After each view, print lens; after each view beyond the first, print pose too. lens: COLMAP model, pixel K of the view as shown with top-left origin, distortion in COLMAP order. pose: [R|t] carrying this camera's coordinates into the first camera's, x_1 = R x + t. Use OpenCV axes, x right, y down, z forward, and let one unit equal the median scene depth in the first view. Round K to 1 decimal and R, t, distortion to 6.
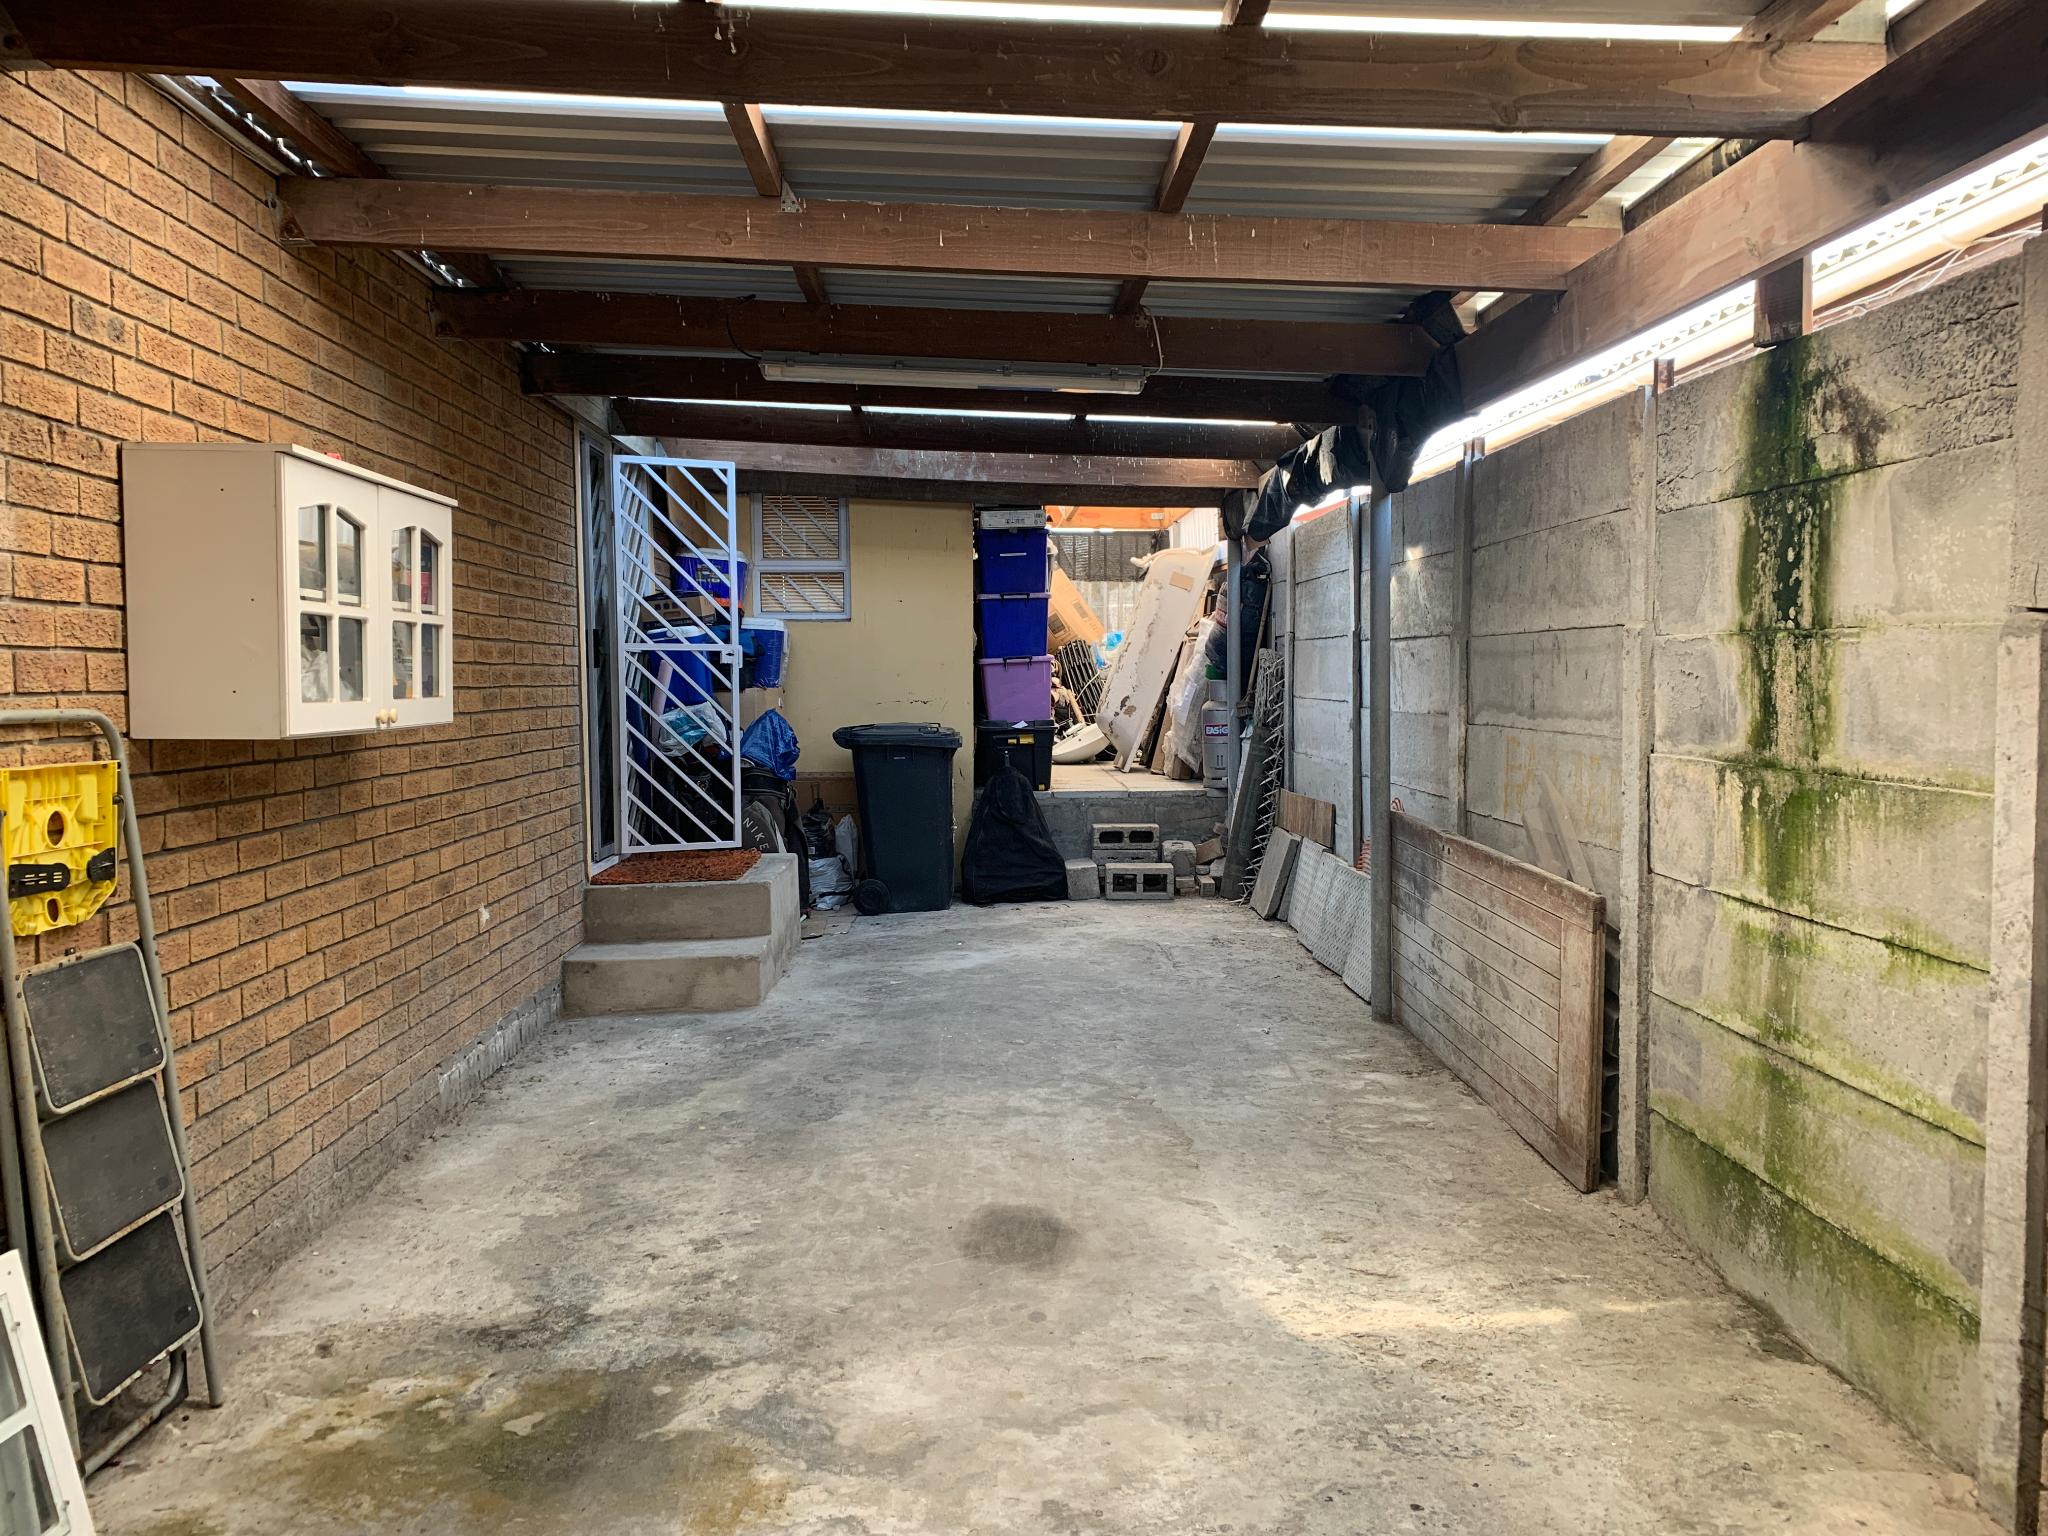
lens RADIAL K [[1579.9, 0, 1021.2], [0, 1579.9, 766.3], [0, 0, 1]] dist [0.043427, -0.046411]
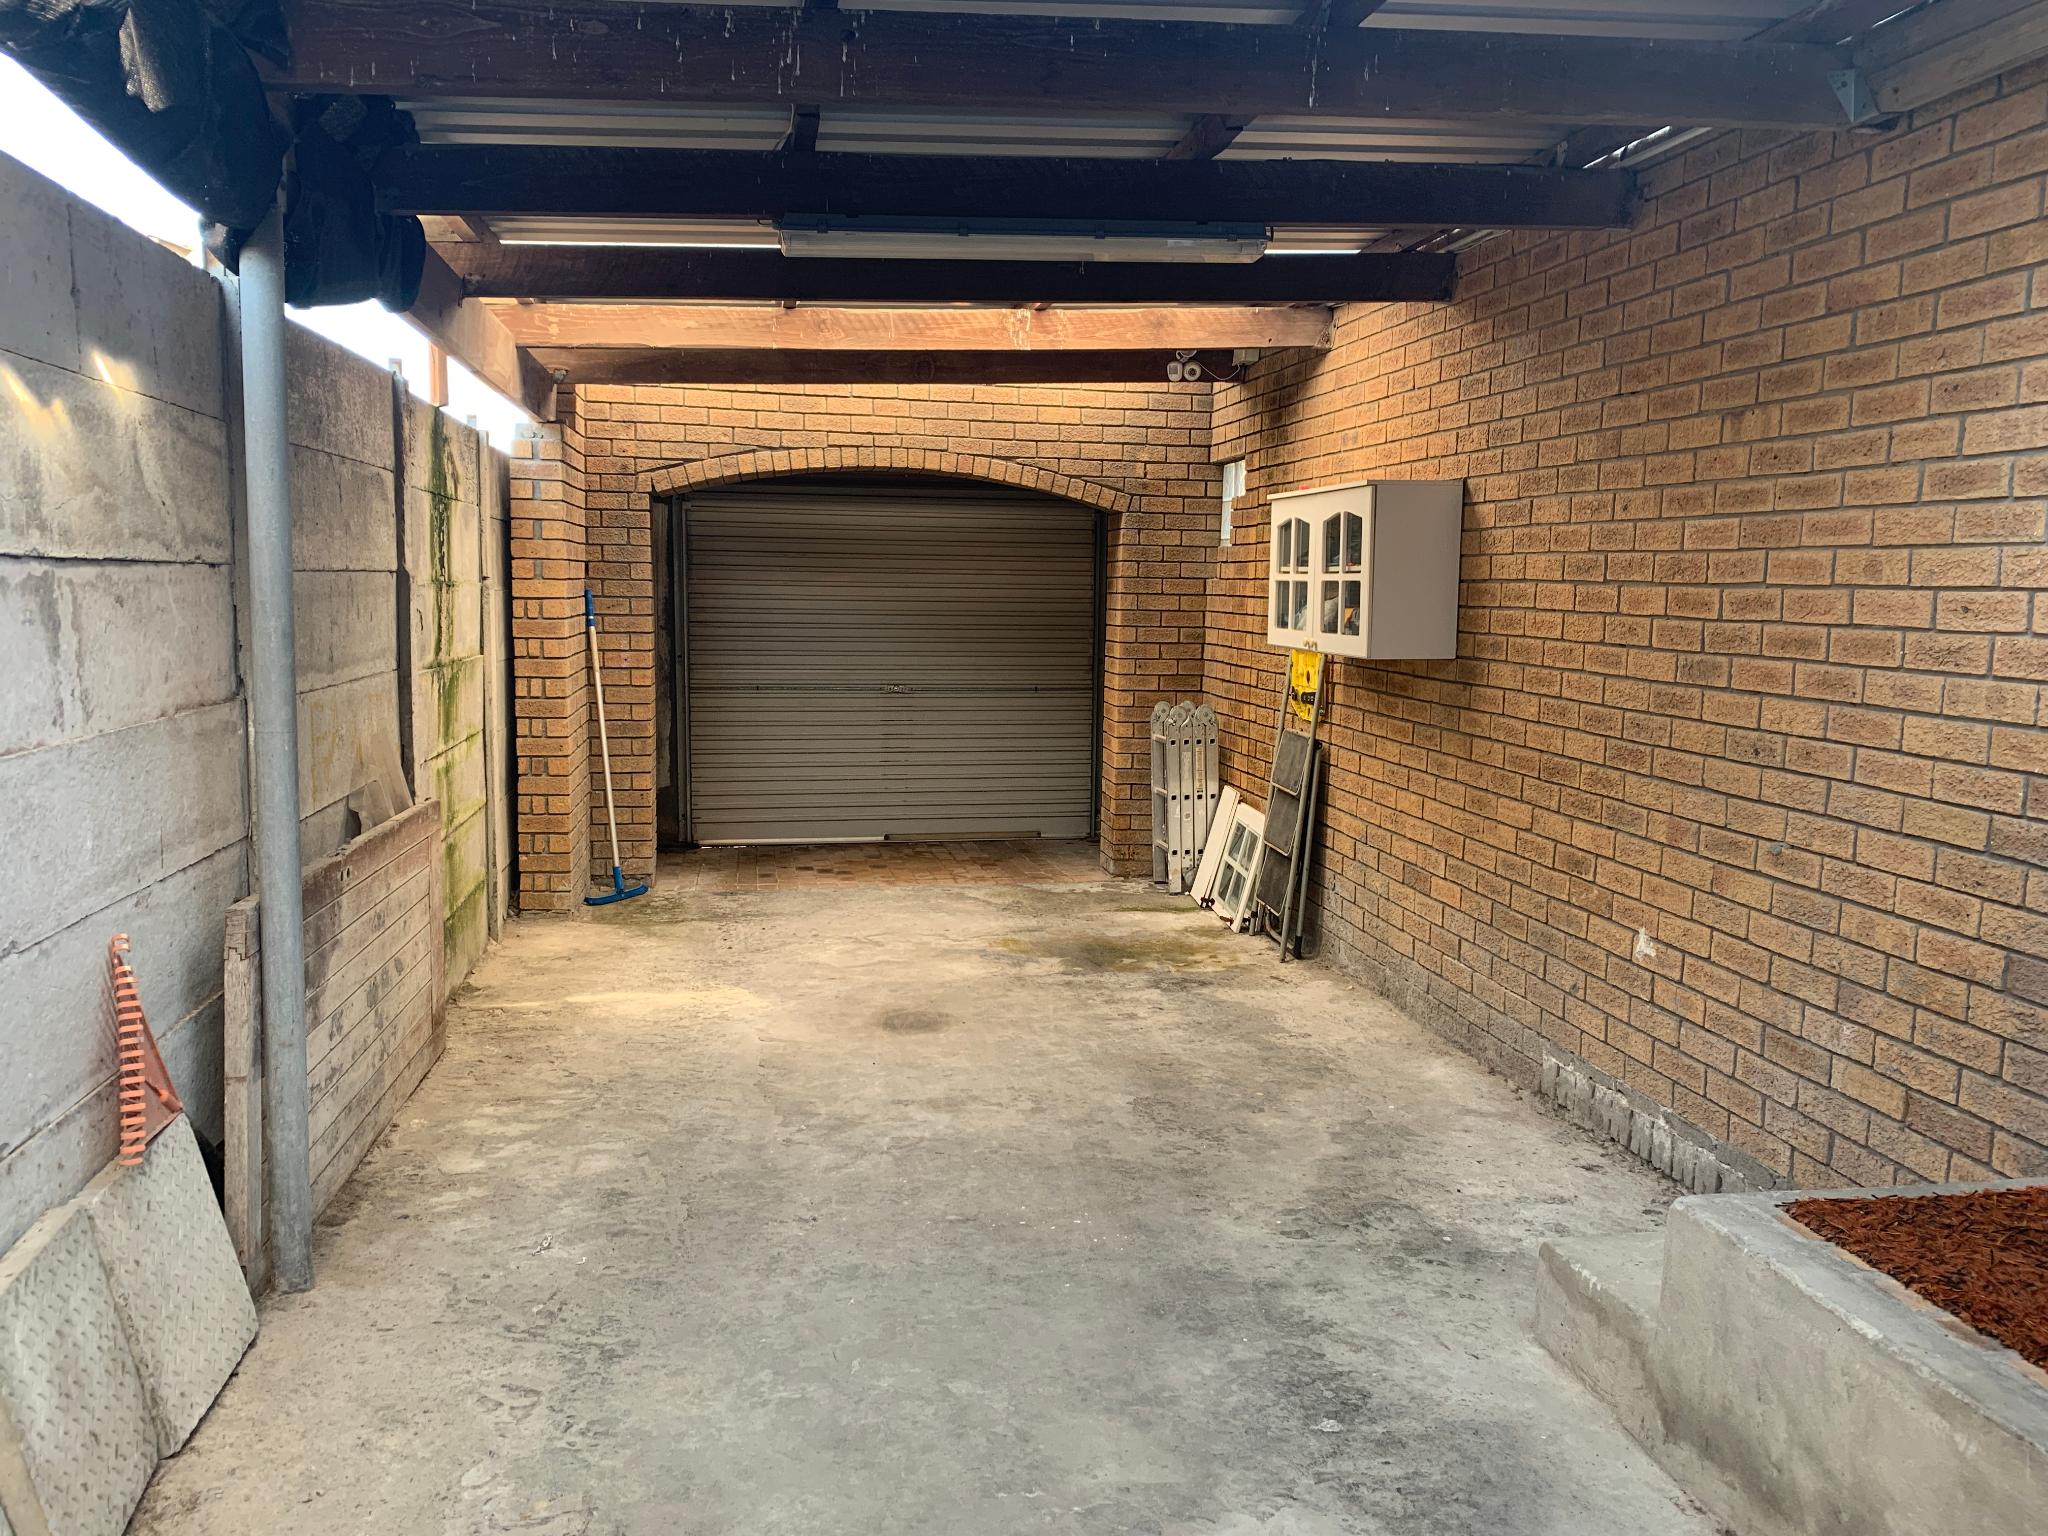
lens RADIAL K [[1579.9, 0, 1019.6], [0, 1579.9, 760.1], [0, 0, 1]] dist [0.043427, -0.046411]
pose [[-0.991589, 0.006614, -0.129257, 0.067856], [-0.015869, 0.984945, 0.172137, -0.137651], [0.128450, 0.172740, -0.976556, 1.904460]]
